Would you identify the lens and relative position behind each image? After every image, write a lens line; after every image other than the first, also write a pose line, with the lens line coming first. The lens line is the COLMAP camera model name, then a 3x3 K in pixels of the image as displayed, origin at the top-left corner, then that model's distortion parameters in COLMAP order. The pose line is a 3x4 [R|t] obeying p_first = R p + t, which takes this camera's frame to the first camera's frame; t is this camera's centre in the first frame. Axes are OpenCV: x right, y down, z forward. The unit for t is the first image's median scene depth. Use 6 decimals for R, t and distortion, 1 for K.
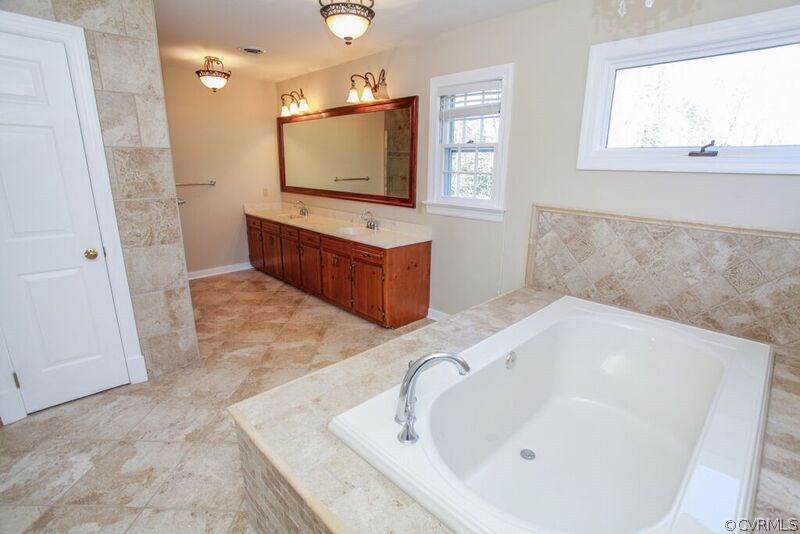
lens RADIAL K [[384.7, 0, 399.9], [0, 384.7, 270.3], [0, 0, 1]] dist [-0.057611, 0.014152]
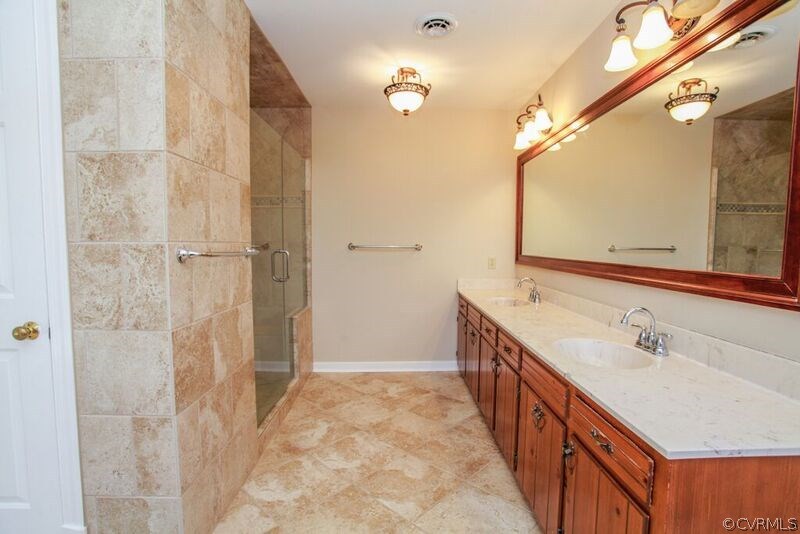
lens RADIAL K [[384.7, 0, 407.5], [0, 384.7, 274.8], [0, 0, 1]] dist [-0.057611, 0.014152]
pose [[0.741971, 0.042746, -0.669068, -0.002314], [-0.175025, 0.975708, -0.131759, -0.131983], [0.647183, 0.214865, 0.731429, 0.788853]]
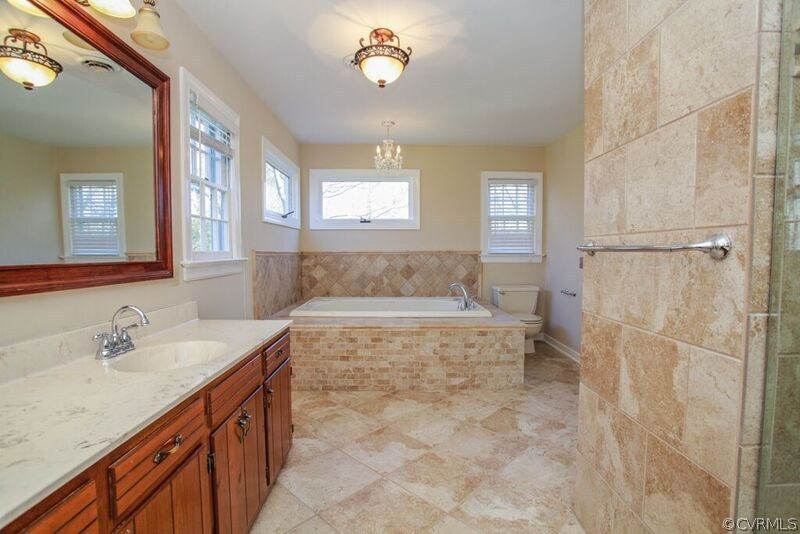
lens RADIAL K [[384.7, 0, 402.5], [0, 384.7, 272.1], [0, 0, 1]] dist [-0.057611, 0.014152]
pose [[-0.734726, -0.047391, 0.676707, -0.745385], [0.173689, 0.951162, 0.255192, -0.331344], [-0.655752, 0.305032, -0.690612, 1.543611]]
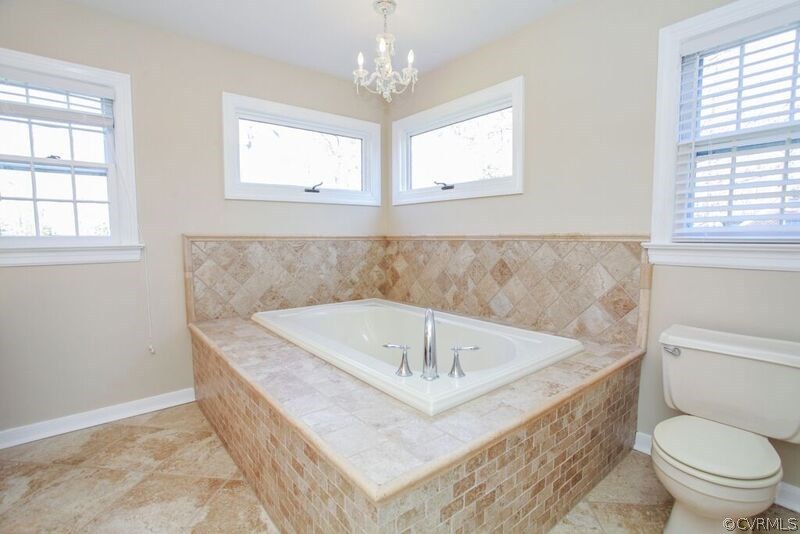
lens RADIAL K [[384.7, 0, 408.0], [0, 384.7, 272.4], [0, 0, 1]] dist [-0.057611, 0.014152]
pose [[0.074967, -0.103027, 0.991849, -0.540843], [0.266856, 0.960444, 0.079595, -0.012892], [-0.960816, 0.258714, 0.099495, 0.419838]]
